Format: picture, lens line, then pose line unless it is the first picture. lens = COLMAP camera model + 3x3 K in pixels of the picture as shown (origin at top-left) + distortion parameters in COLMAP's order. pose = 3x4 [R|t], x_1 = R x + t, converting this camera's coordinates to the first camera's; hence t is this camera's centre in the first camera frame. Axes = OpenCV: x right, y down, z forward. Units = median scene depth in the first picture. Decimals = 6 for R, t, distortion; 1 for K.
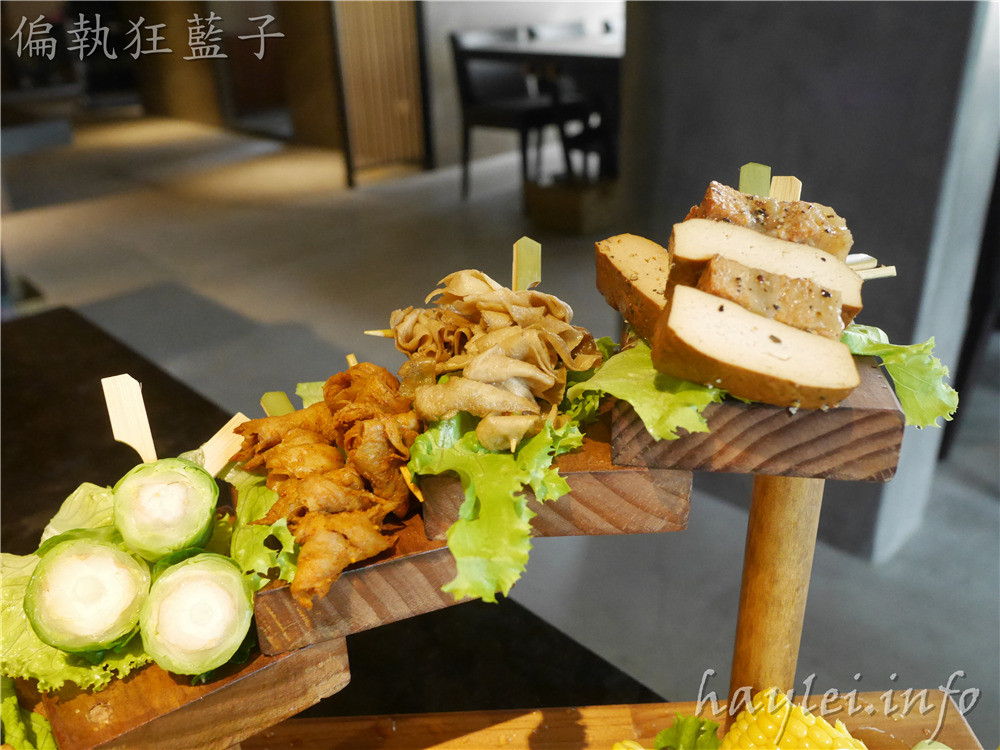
lens RADIAL K [[850.6, 0, 498.2], [0, 850.6, 369.1], [0, 0, 1]] dist [-0.037077, 0.001561]
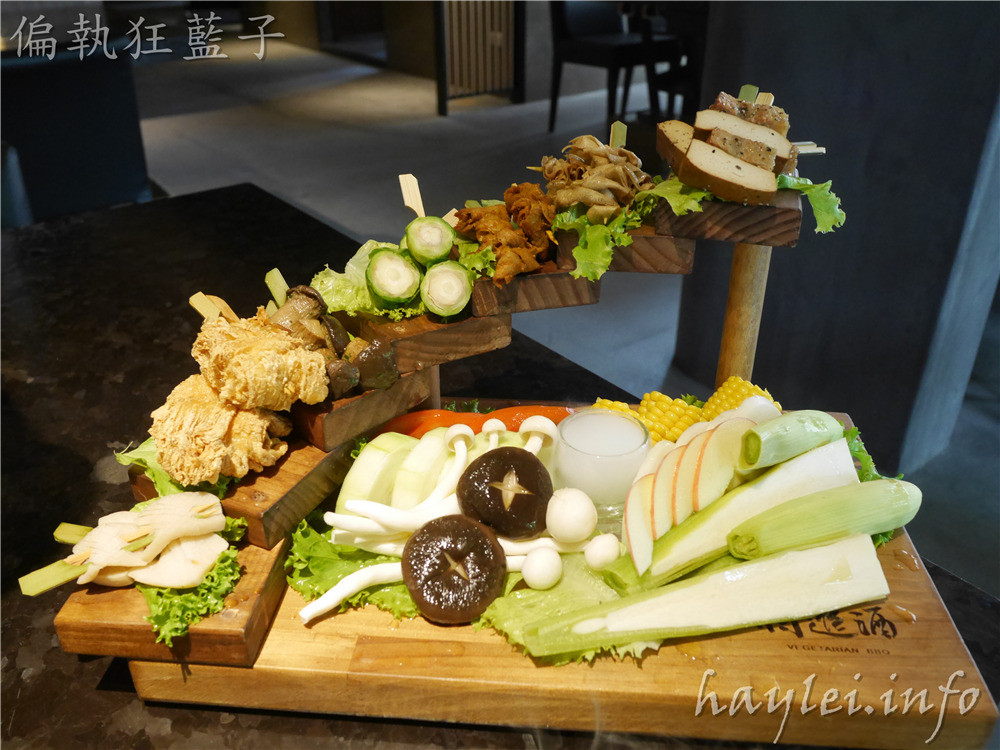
lens RADIAL K [[850.6, 0, 503.2], [0, 850.6, 379.2], [0, 0, 1]] dist [-0.037077, 0.001561]
pose [[0.994643, 0.077050, -0.068904, -0.054148], [-0.071204, 0.993952, 0.083603, 0.307089], [0.074929, -0.078249, 0.994114, -1.006506]]
